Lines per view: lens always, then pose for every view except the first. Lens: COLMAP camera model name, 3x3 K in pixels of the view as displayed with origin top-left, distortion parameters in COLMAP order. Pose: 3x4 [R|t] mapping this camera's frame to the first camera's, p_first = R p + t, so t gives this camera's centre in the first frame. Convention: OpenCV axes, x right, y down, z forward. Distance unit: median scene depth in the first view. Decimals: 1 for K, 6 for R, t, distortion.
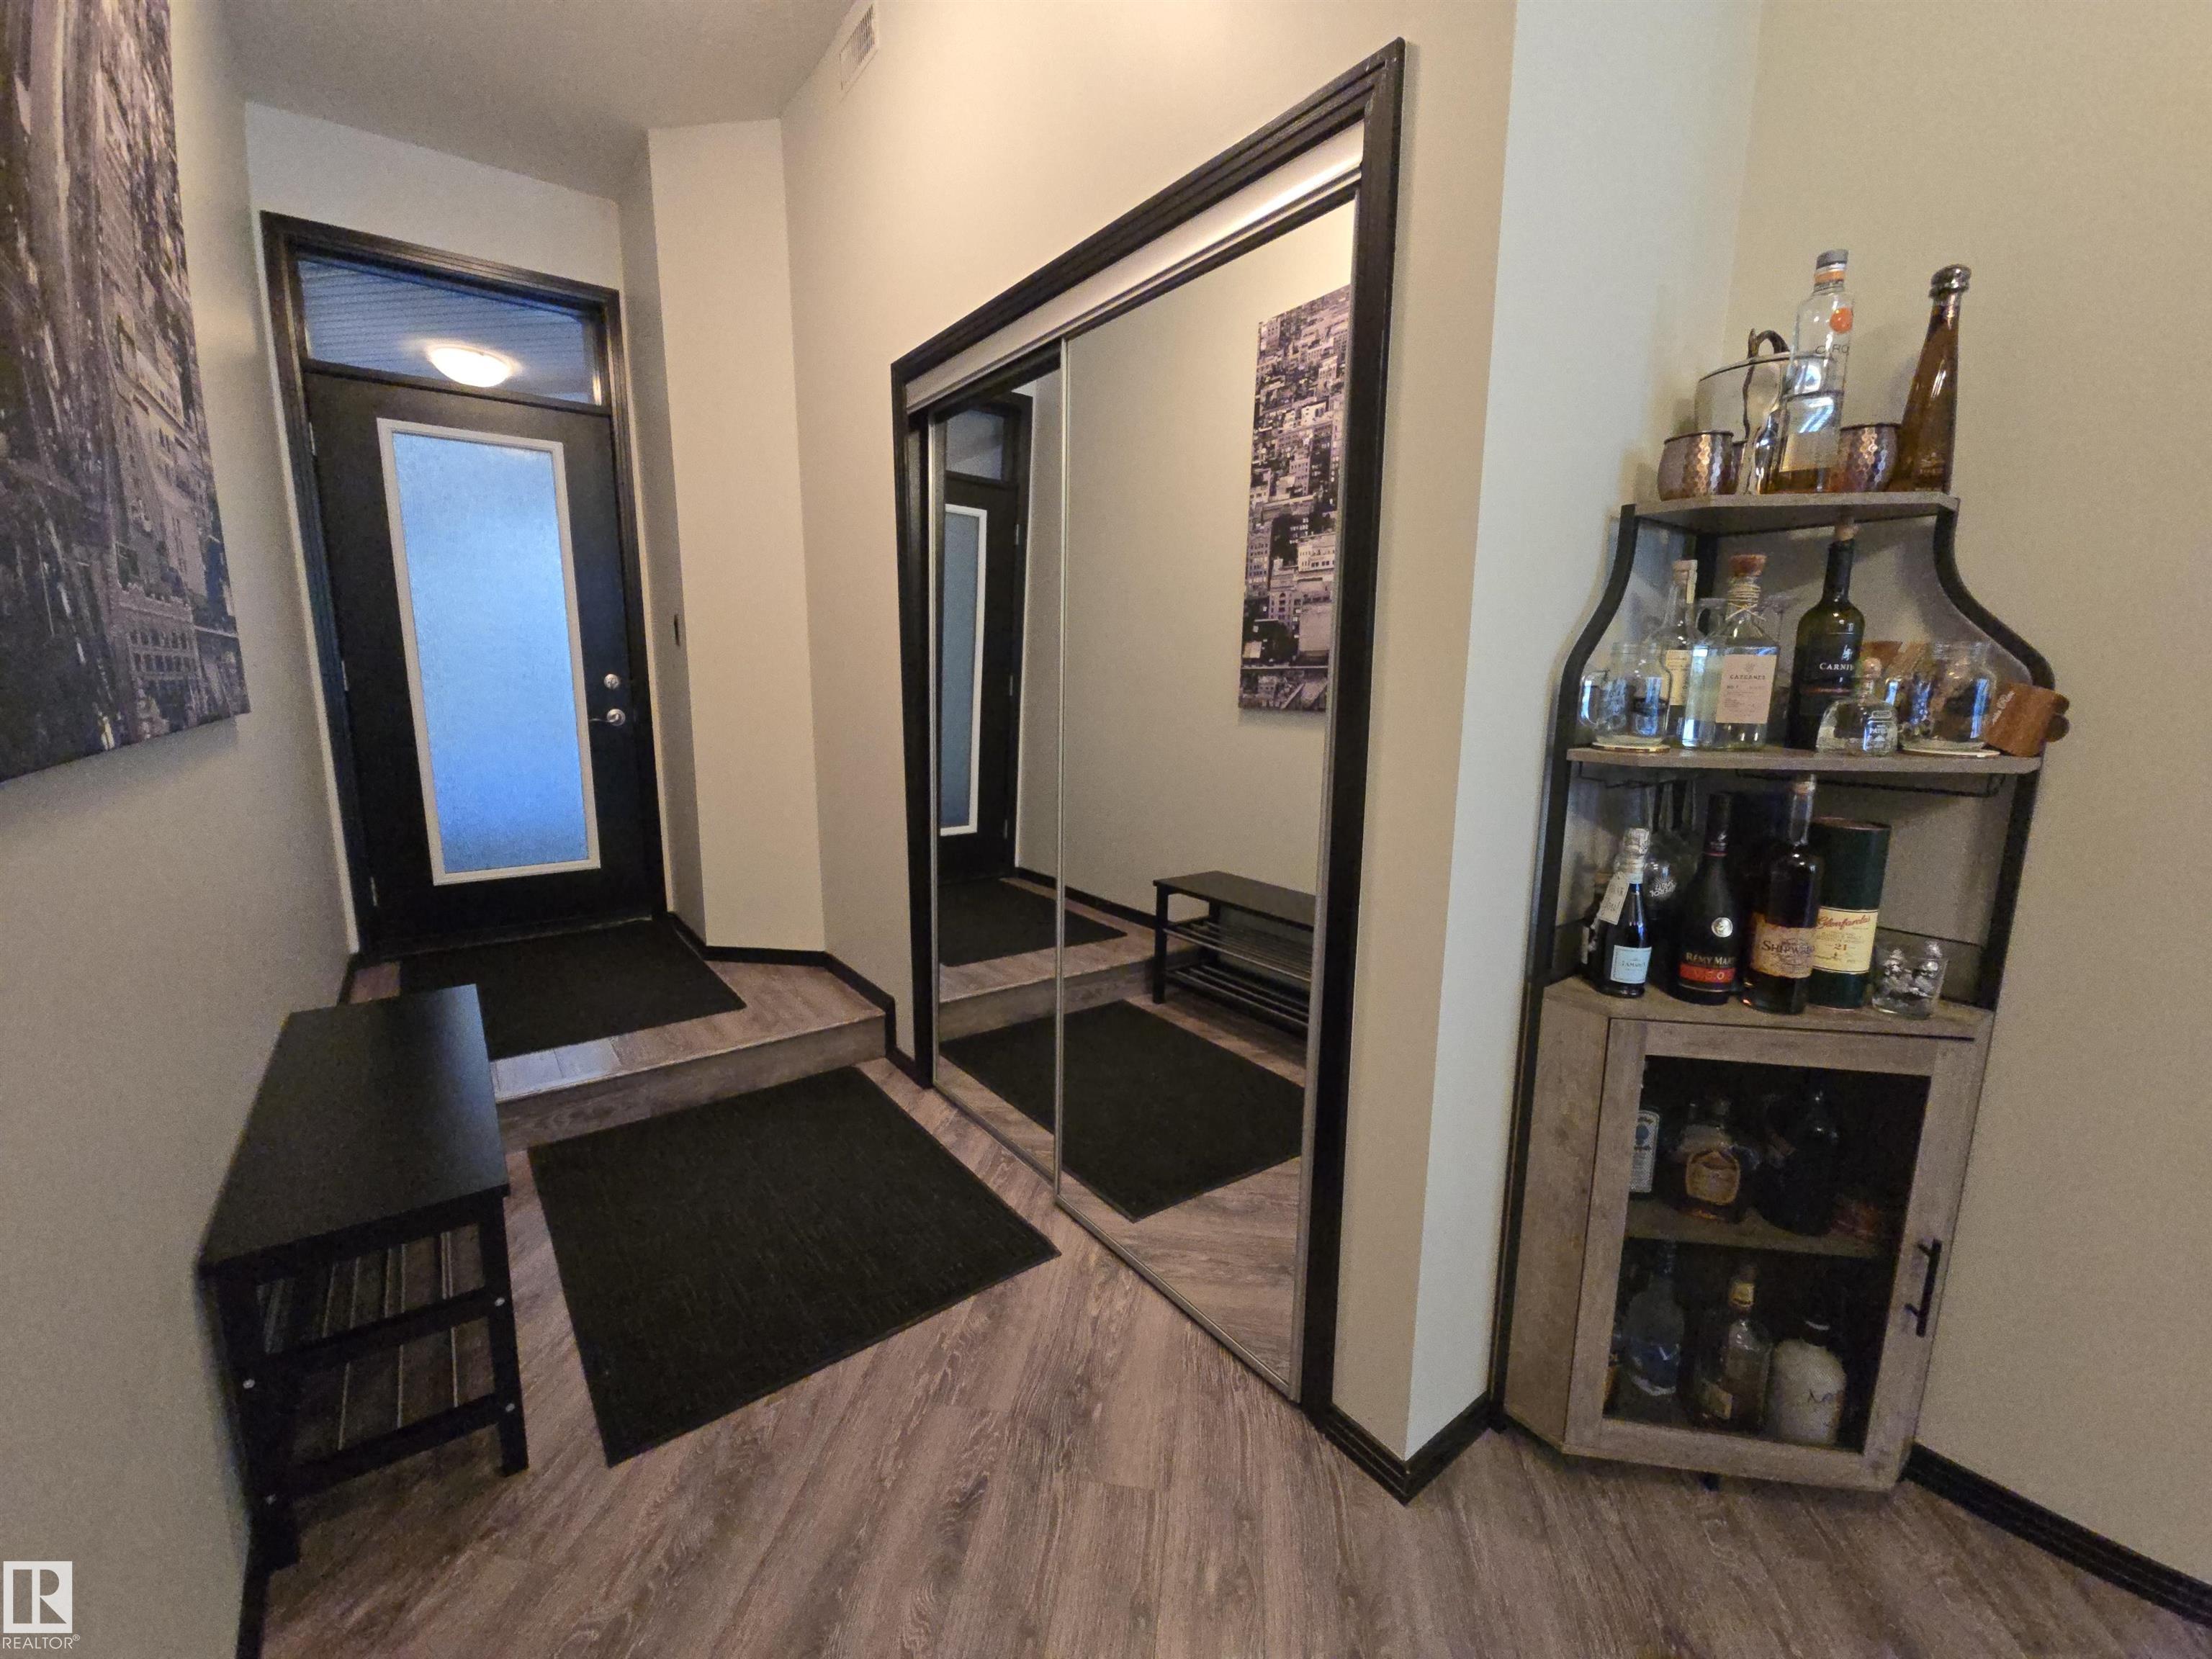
lens RADIAL K [[902.4, 0, 1105.8], [0, 902.4, 825.0], [0, 0, 1]] dist [0.010849, -0.005019]
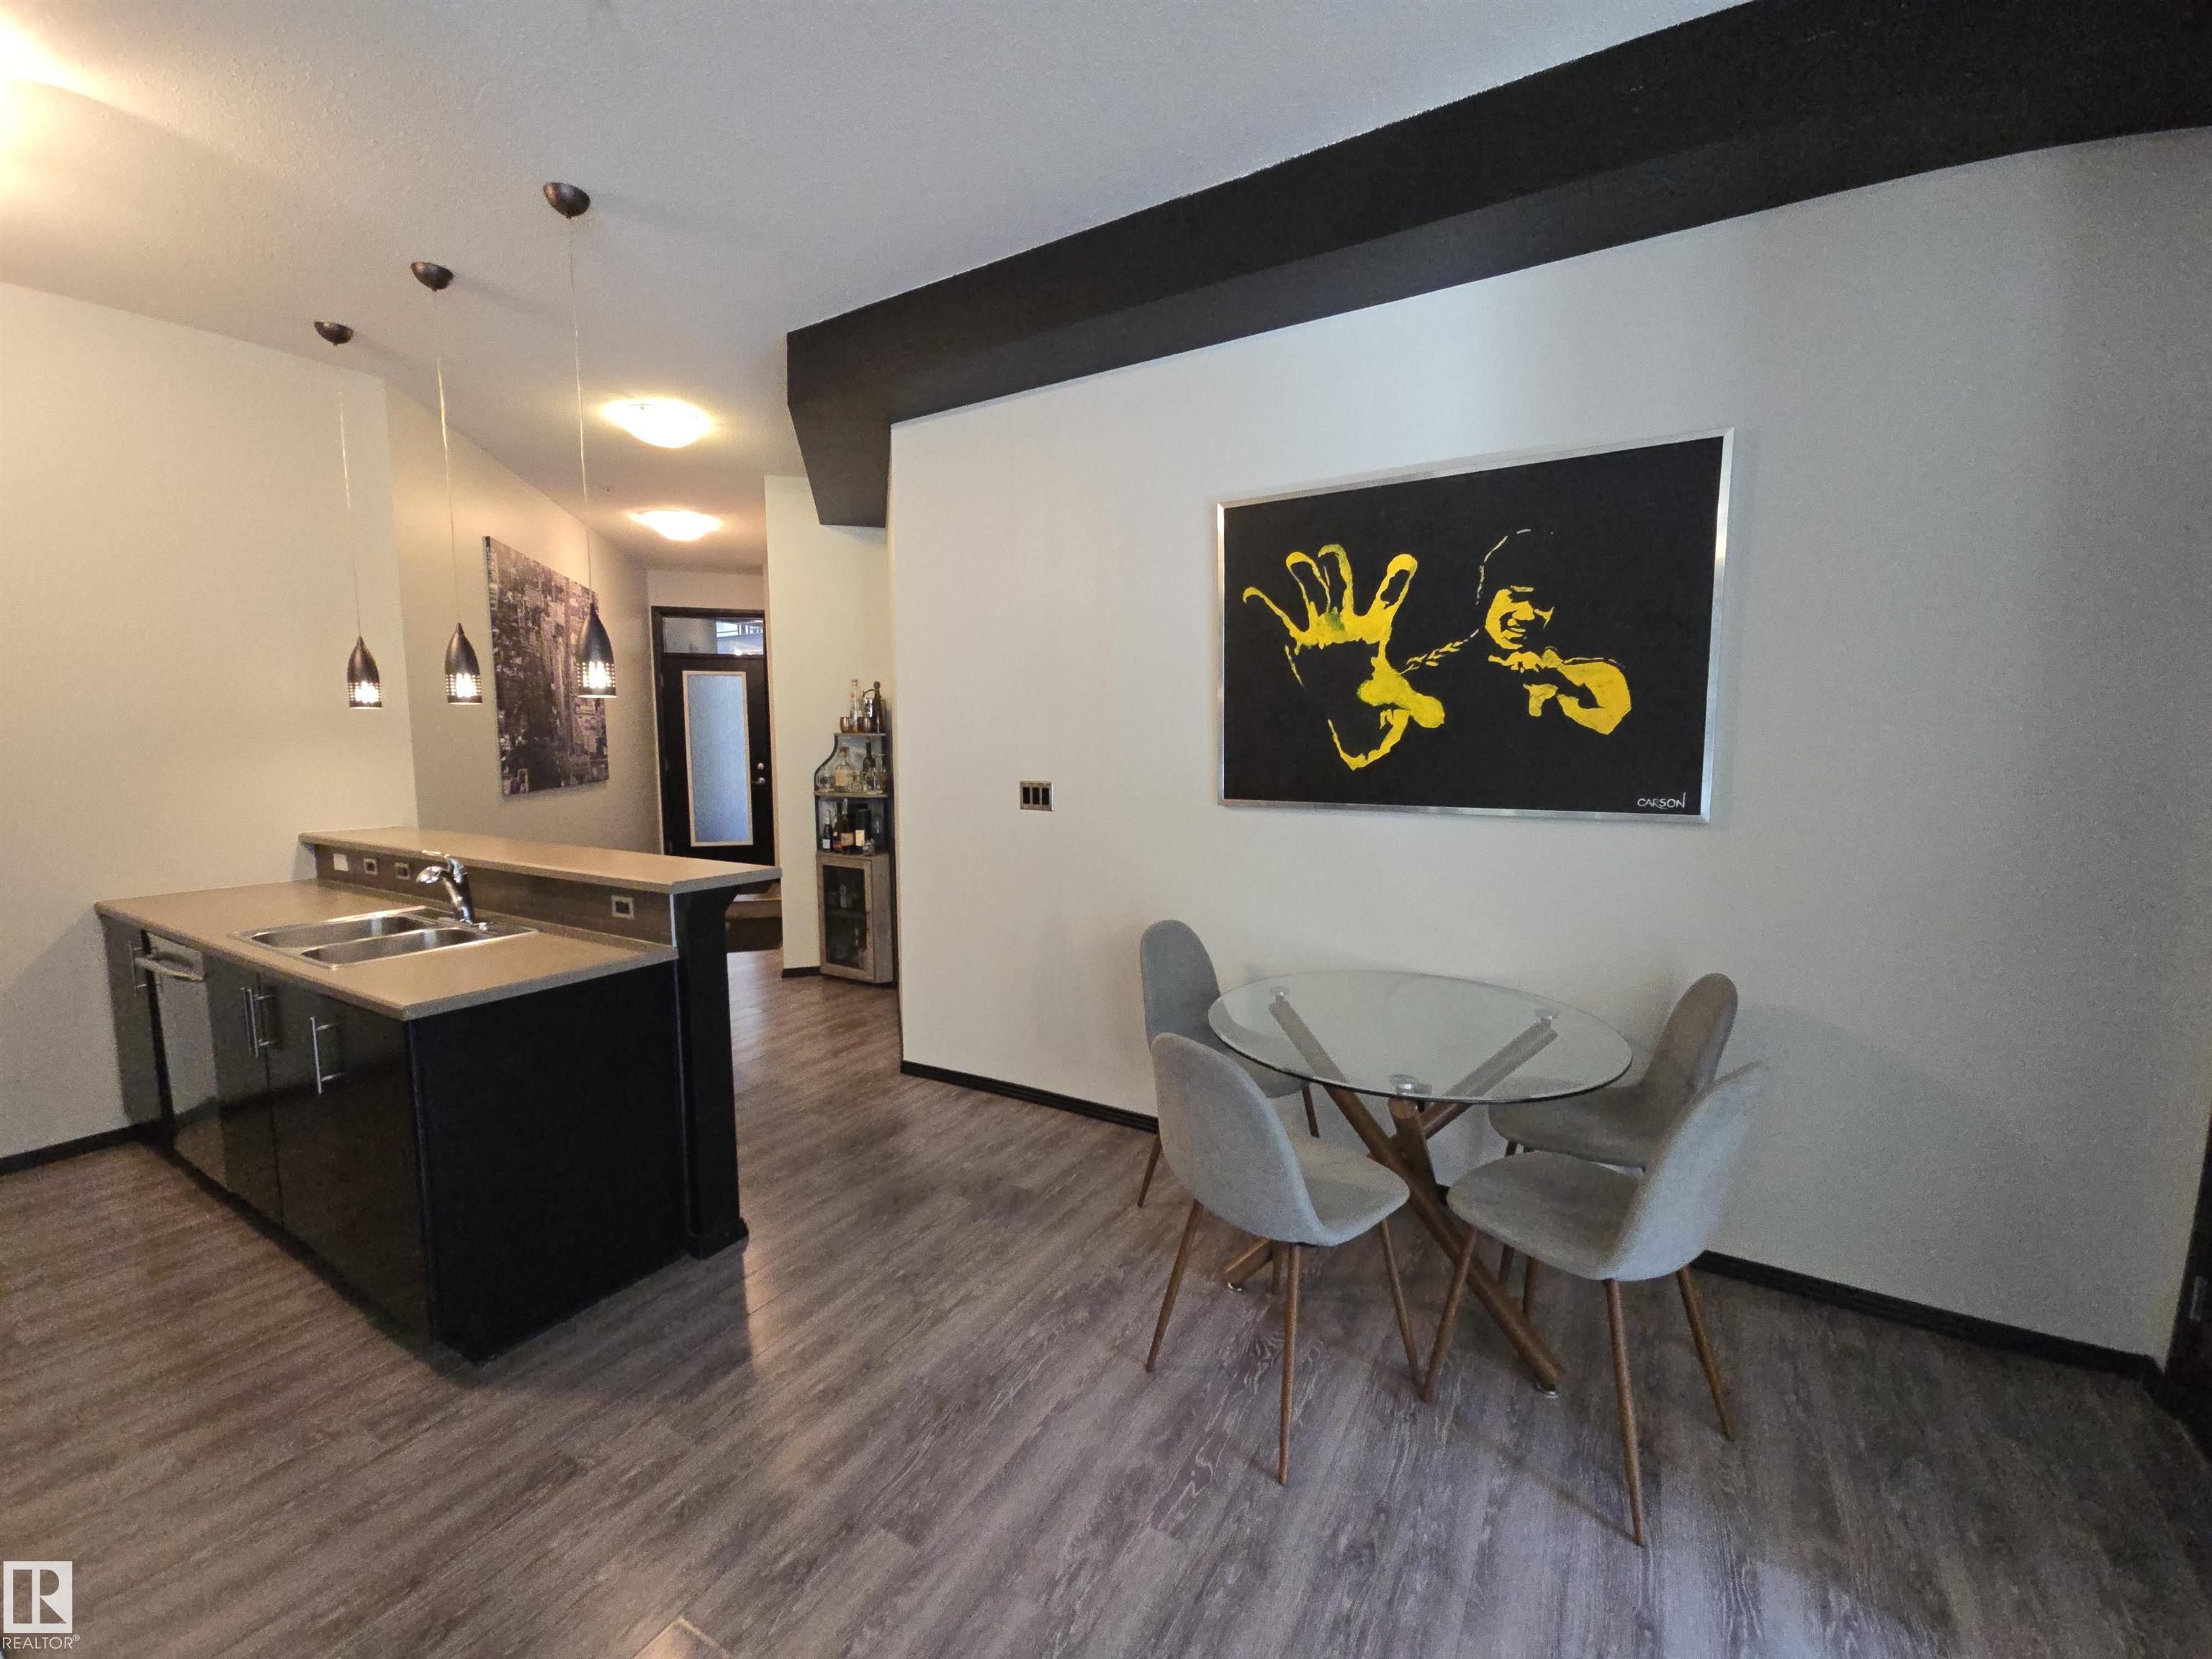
lens RADIAL K [[896.3, 0, 1104.9], [0, 896.3, 823.7], [0, 0, 1]] dist [0.003411, -0.000459]
pose [[0.926141, 0.027348, -0.376185, 1.413758], [-0.054997, 0.996500, -0.062957, 0.108044], [0.373147, 0.078996, 0.924403, -0.990066]]
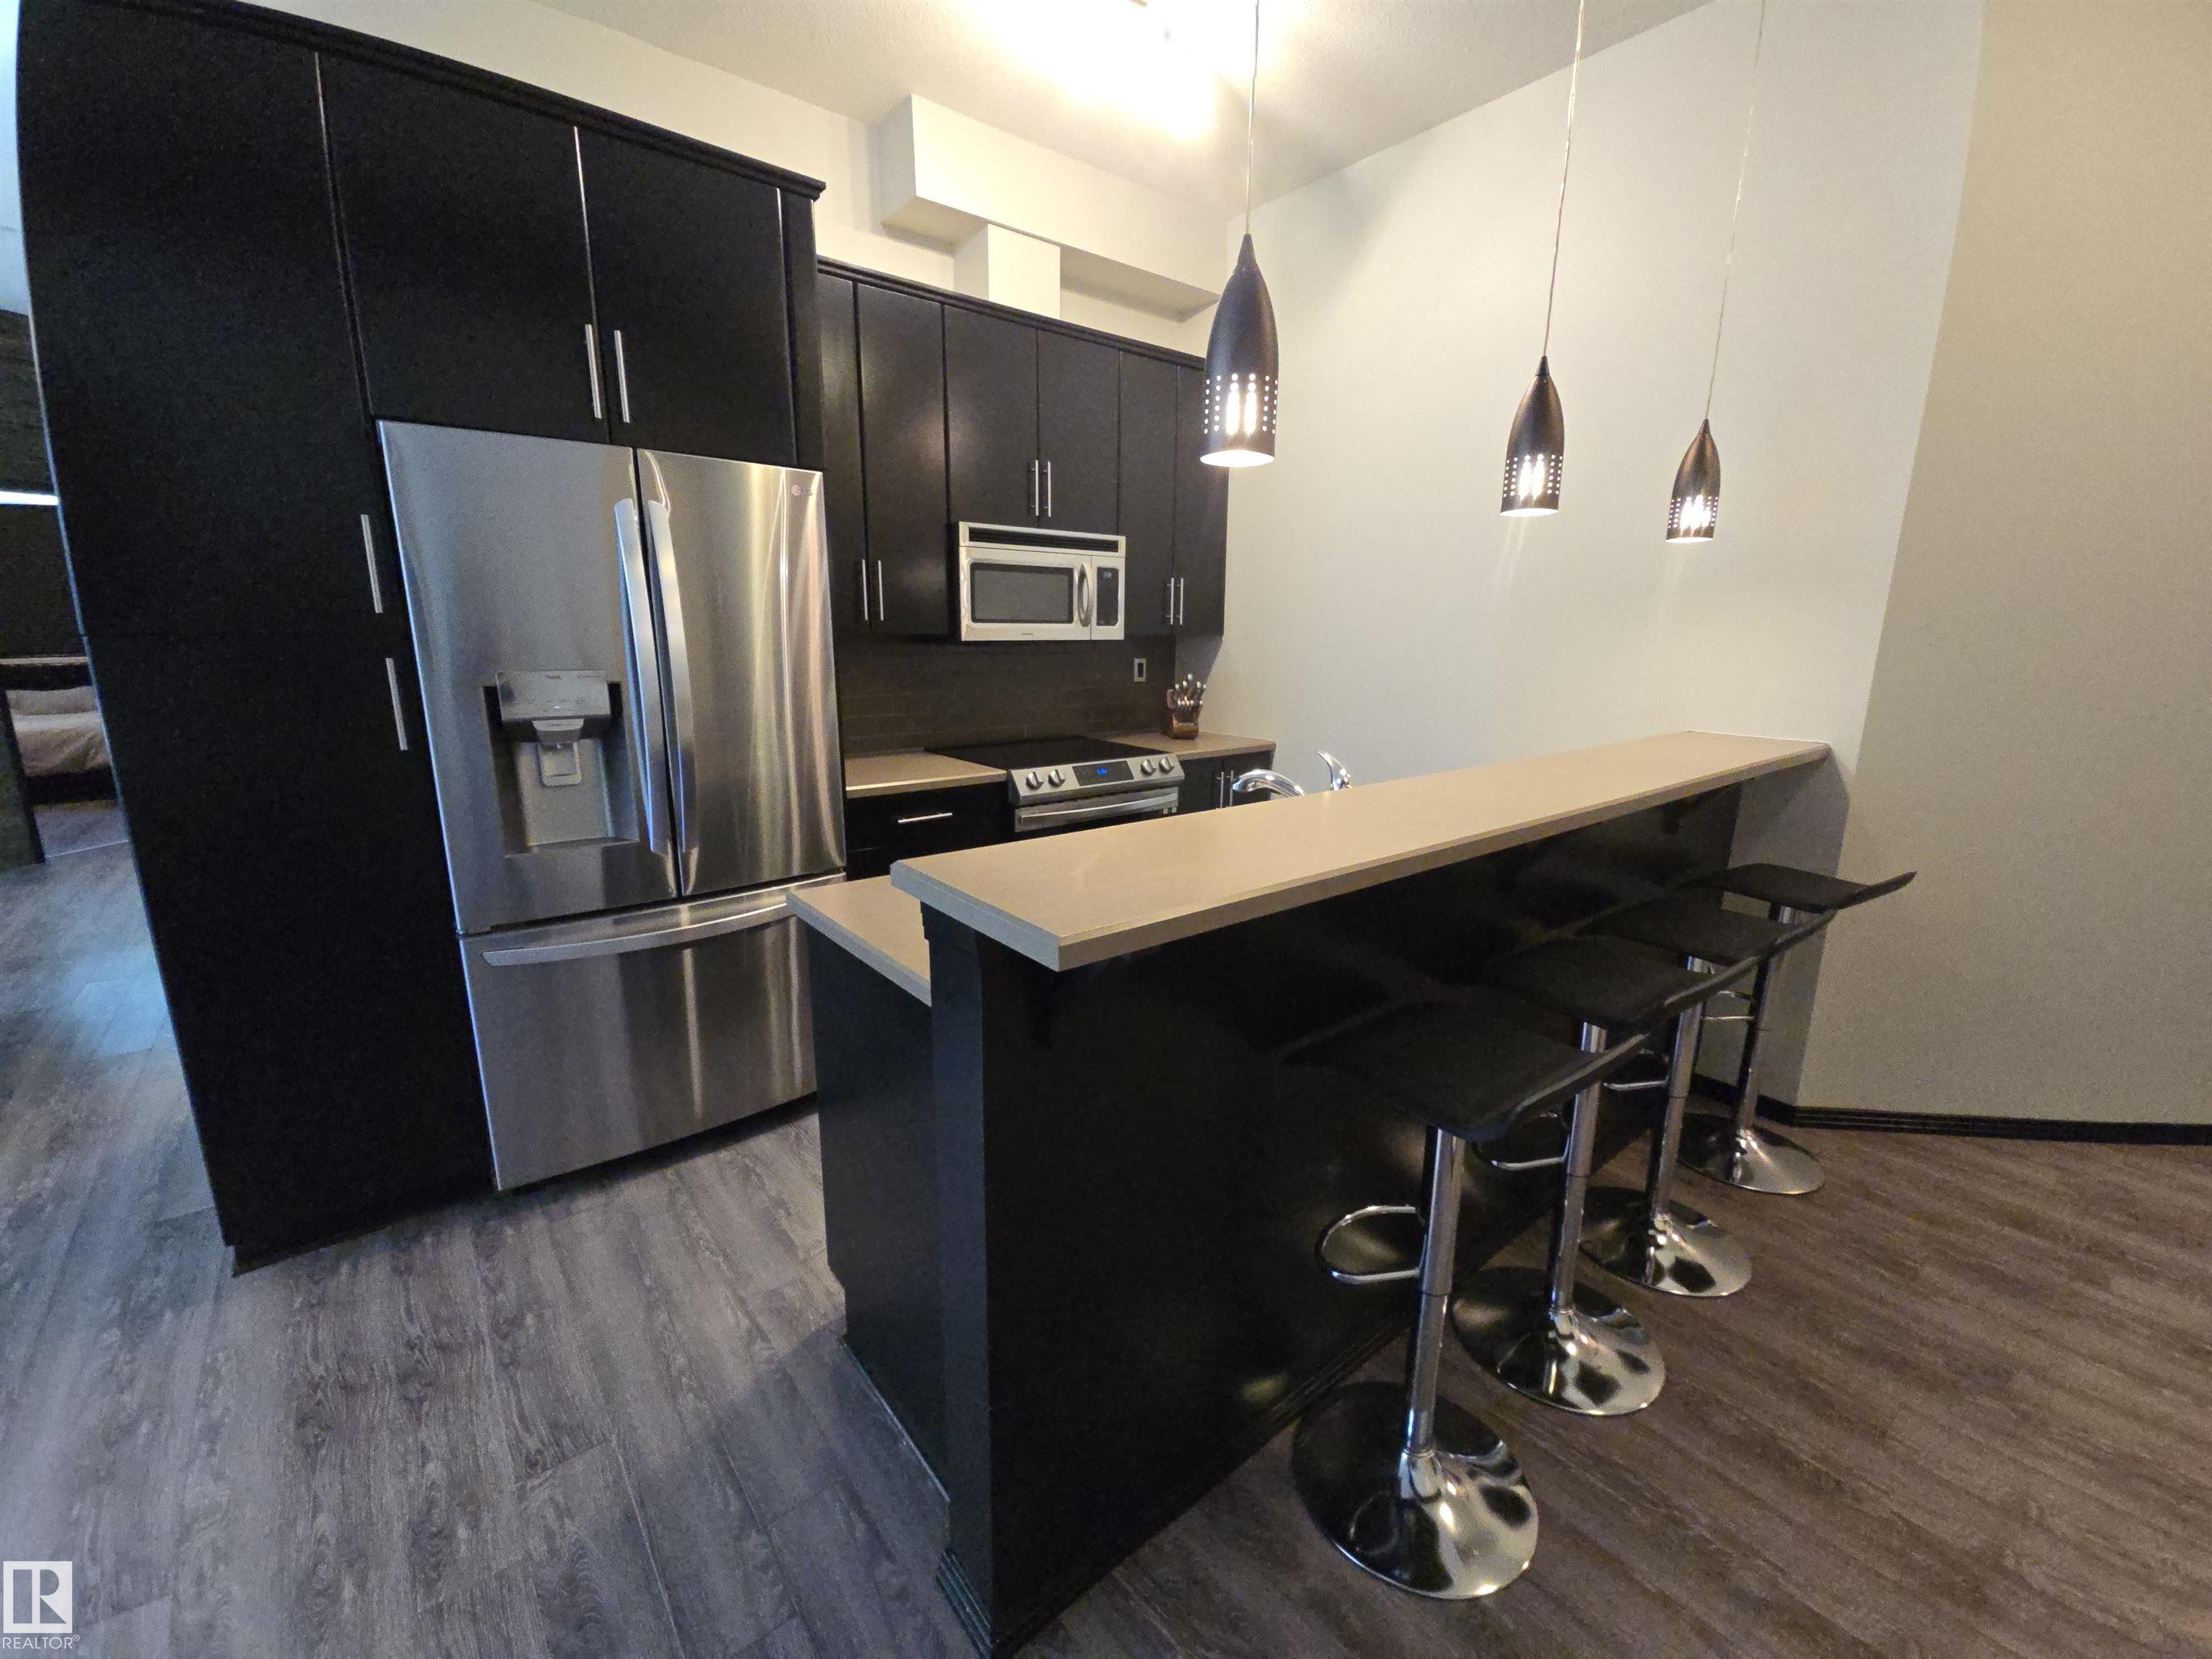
lens RADIAL K [[896.3, 0, 1104.9], [0, 896.3, 823.7], [0, 0, 1]] dist [0.003411, -0.000459]
pose [[-0.669563, 0.148472, -0.727765, 0.985593], [-0.136265, 0.938633, 0.316859, -0.007388], [0.730149, 0.311326, -0.608242, -0.143987]]
